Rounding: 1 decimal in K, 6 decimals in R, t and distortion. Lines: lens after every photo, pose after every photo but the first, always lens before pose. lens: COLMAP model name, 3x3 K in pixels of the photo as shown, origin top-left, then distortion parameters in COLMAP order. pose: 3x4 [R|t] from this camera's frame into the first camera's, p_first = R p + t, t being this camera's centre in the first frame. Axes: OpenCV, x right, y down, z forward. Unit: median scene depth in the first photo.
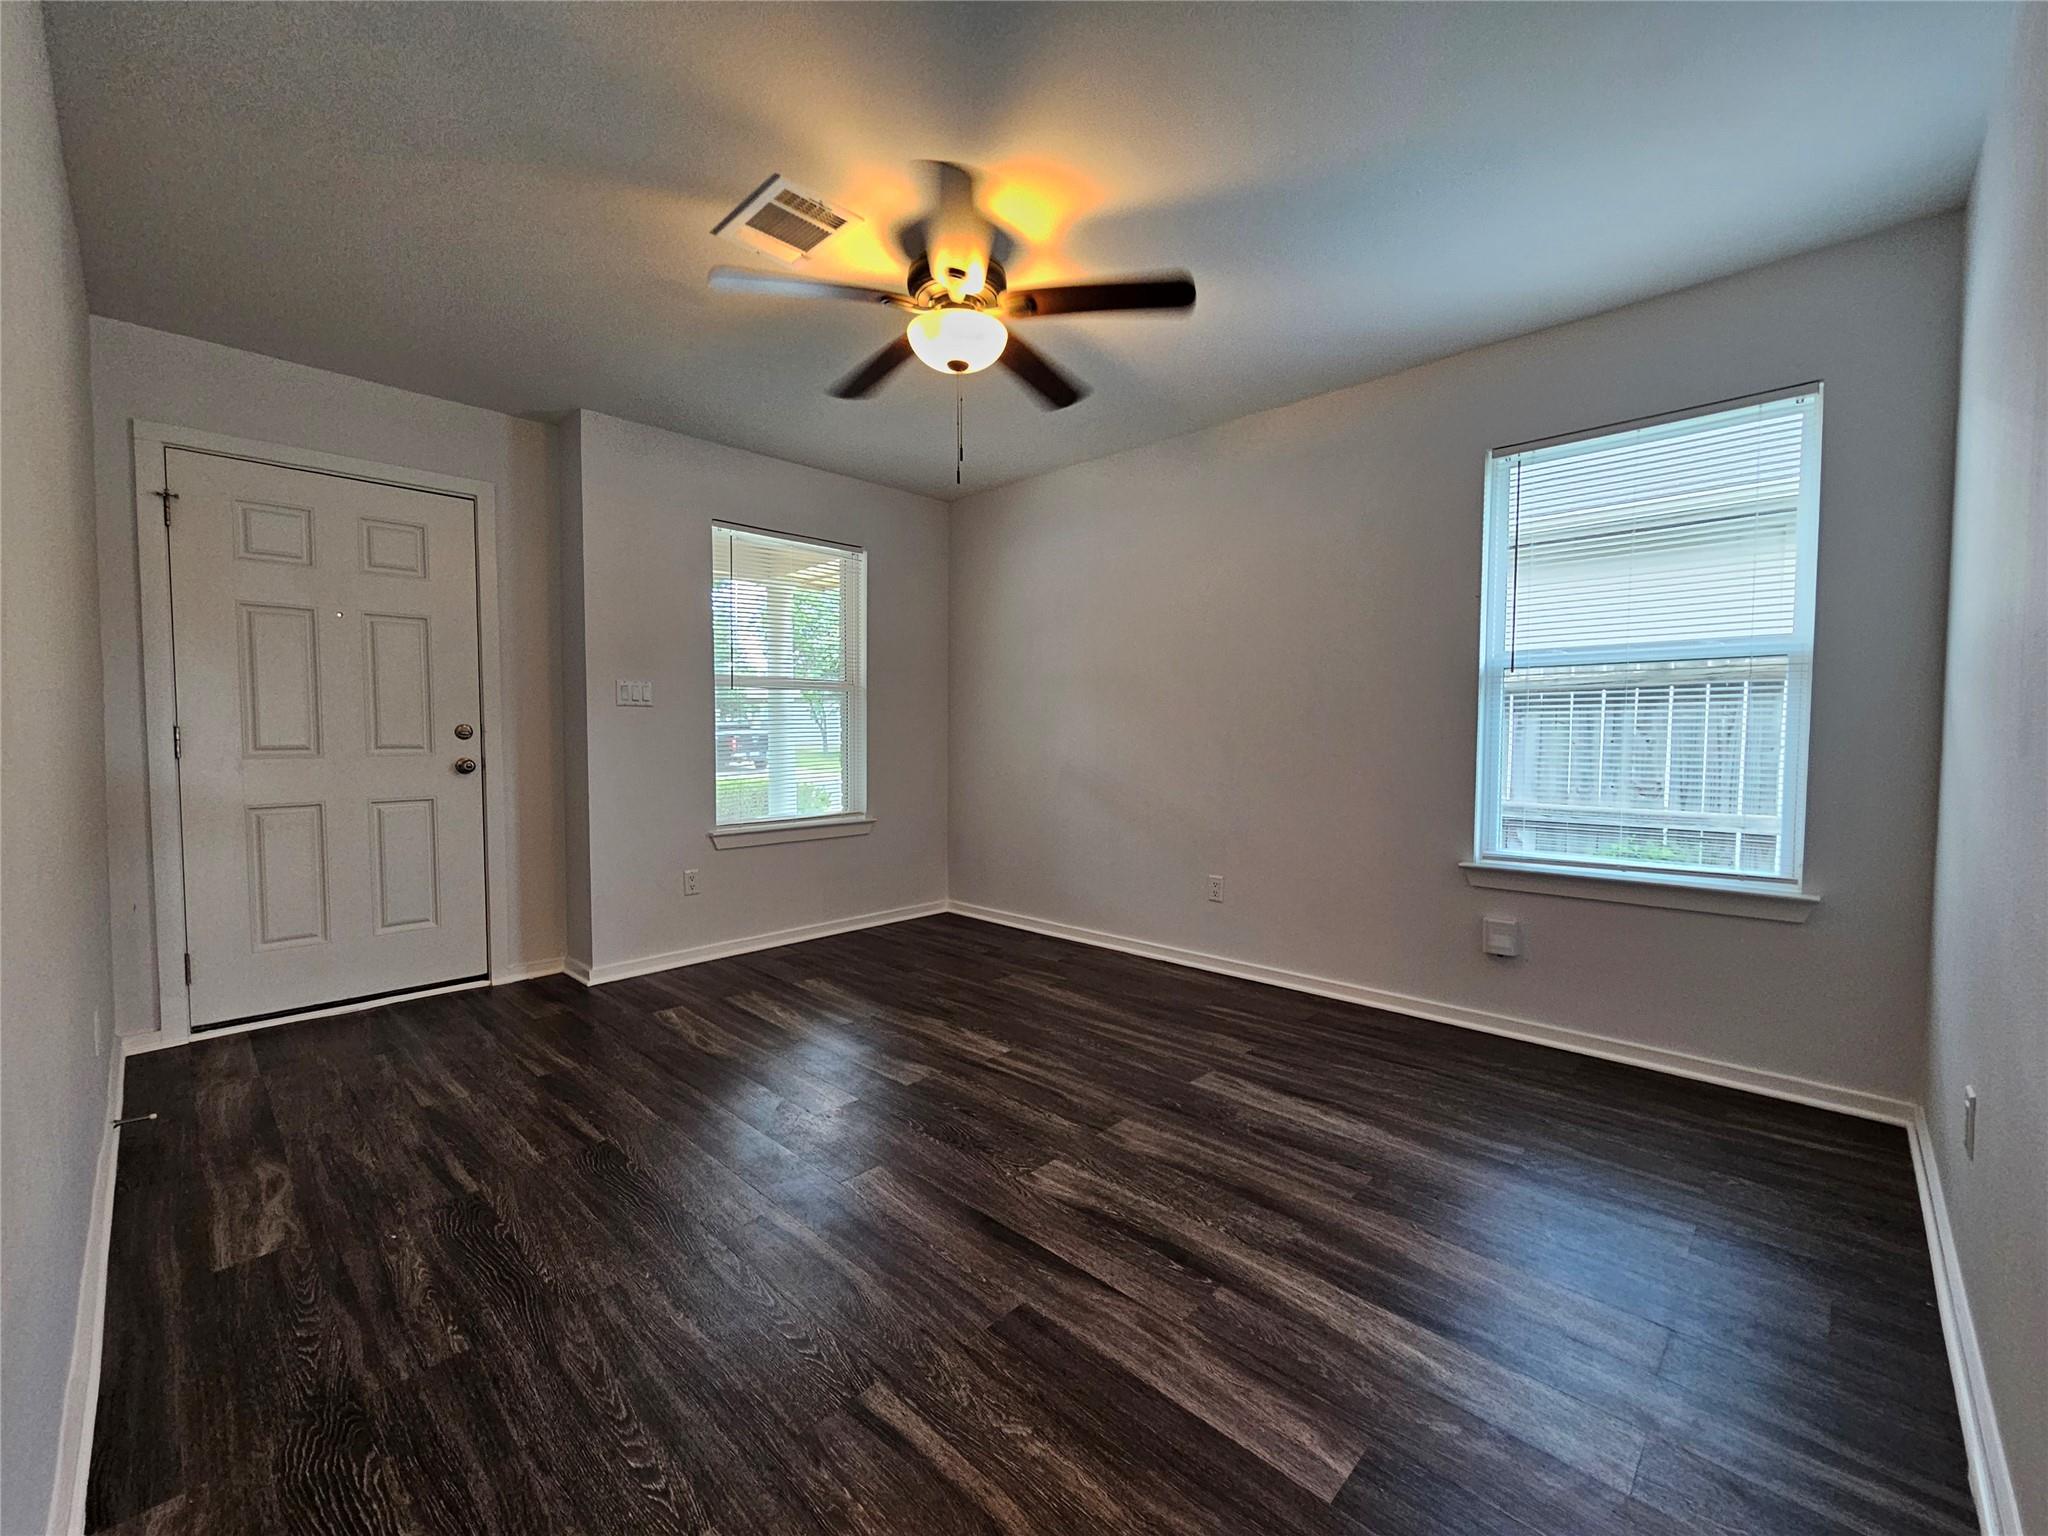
lens RADIAL K [[845.5, 0, 1026.6], [0, 845.5, 767.9], [0, 0, 1]] dist [-0.001235, 0.000084]
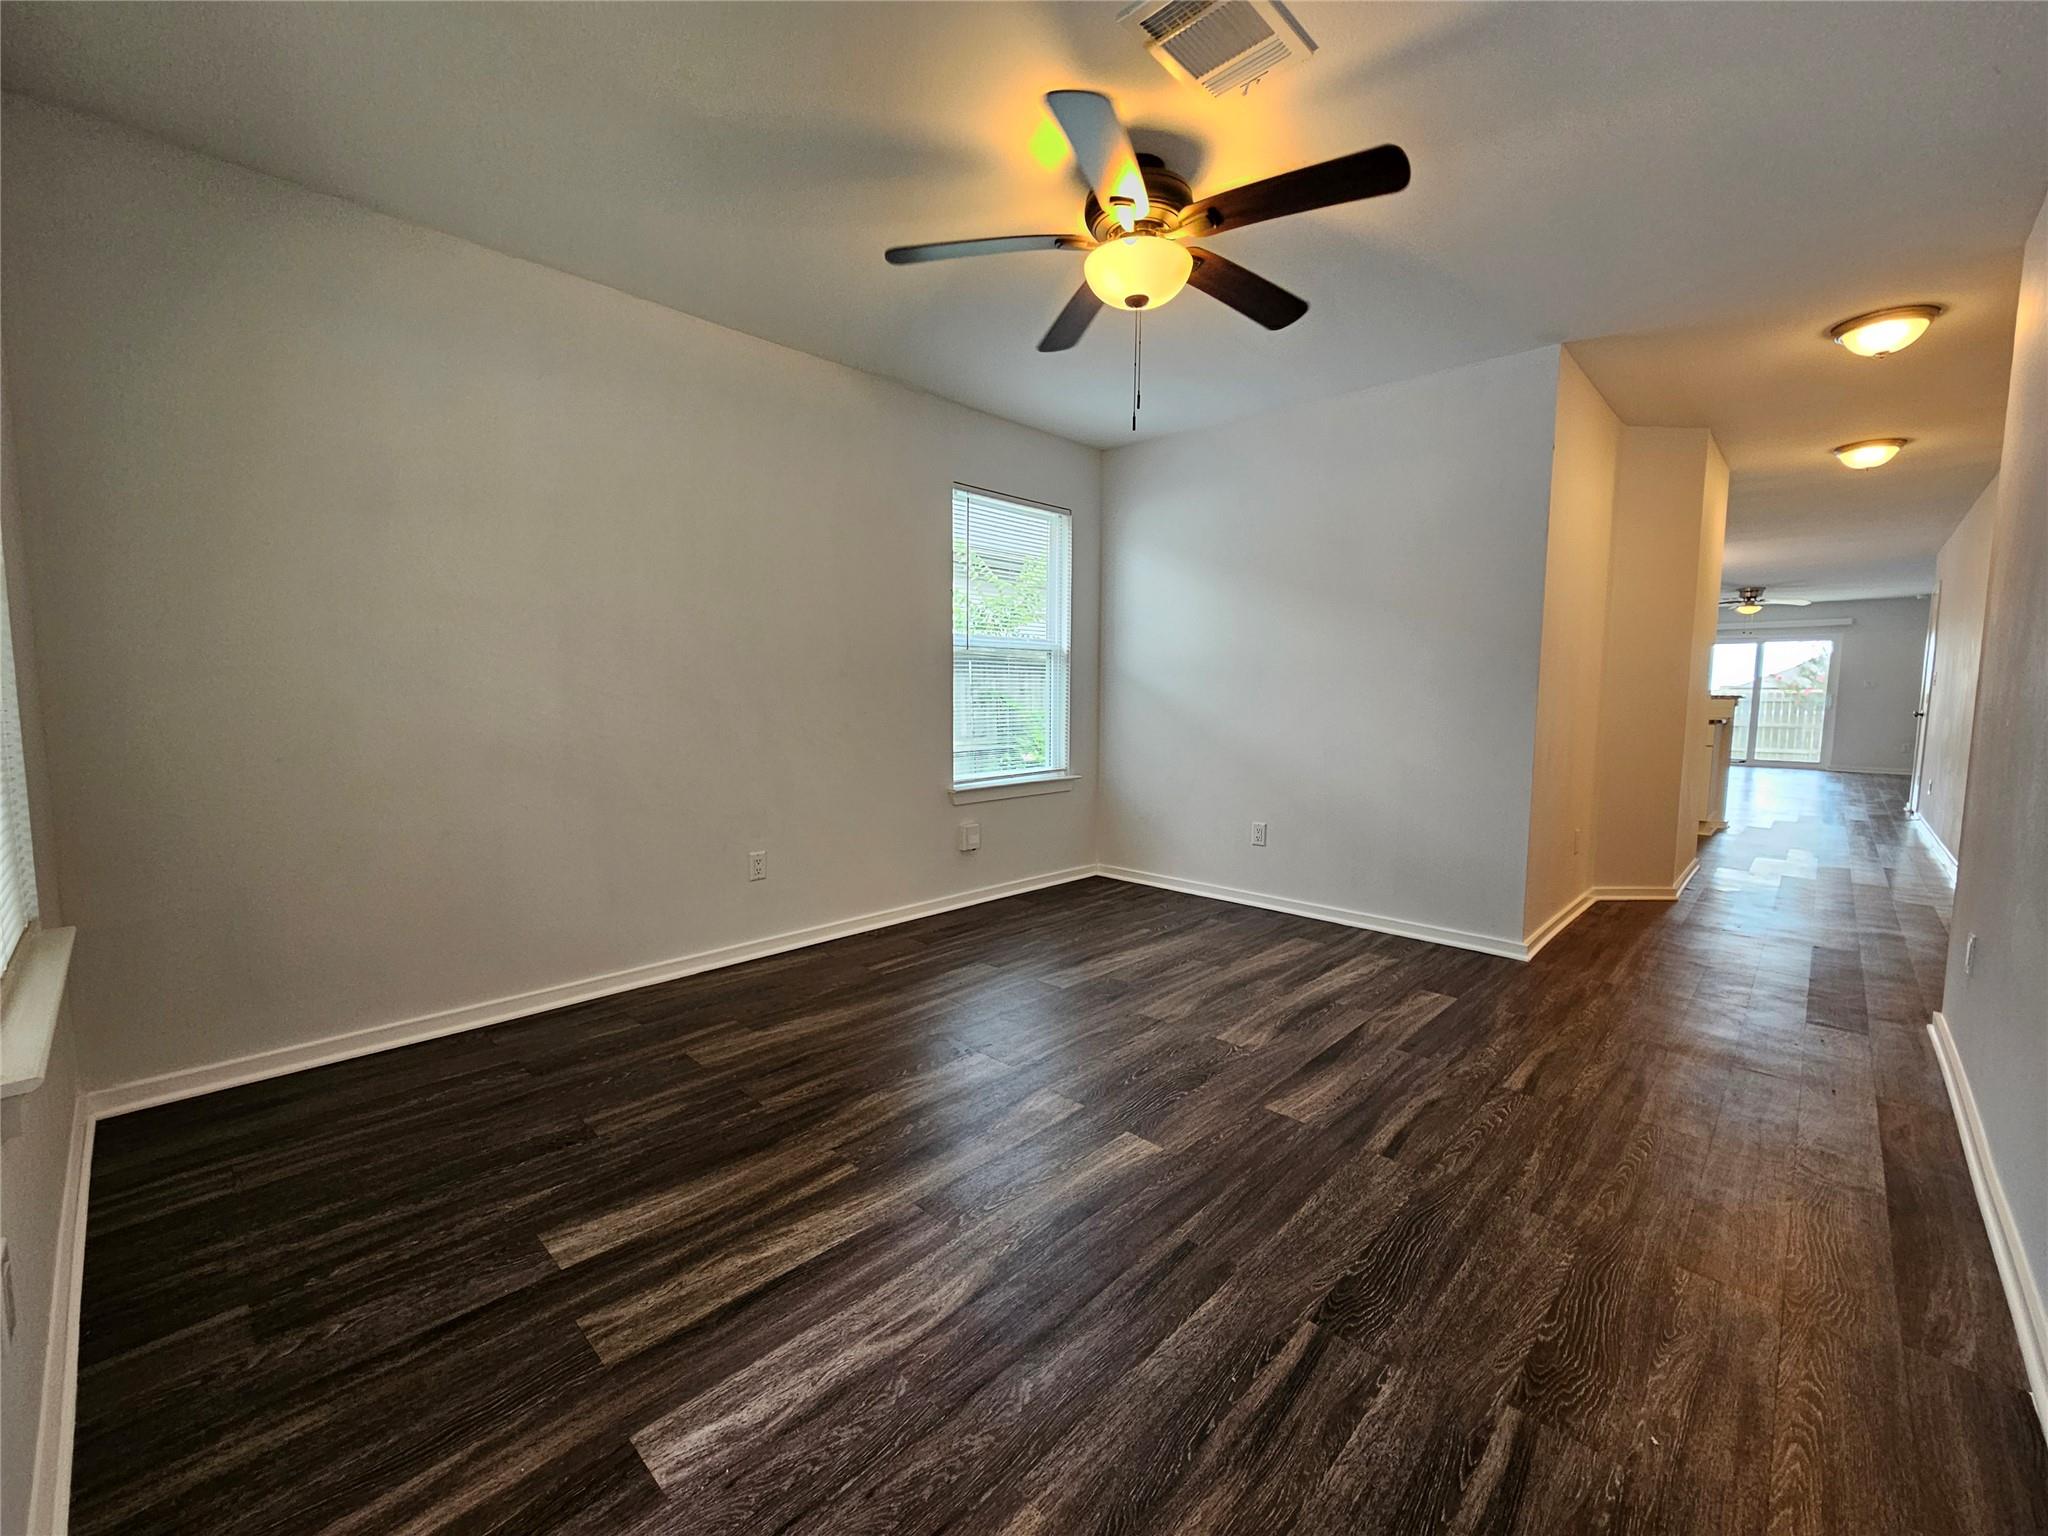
lens RADIAL K [[845.5, 0, 1018.1], [0, 845.5, 764.6], [0, 0, 1]] dist [-0.001235, 0.000084]
pose [[-0.005900, -0.091073, 0.995827, -0.975165], [0.033248, 0.995276, 0.091219, -0.055058], [-0.999430, 0.033648, -0.002844, 1.059913]]
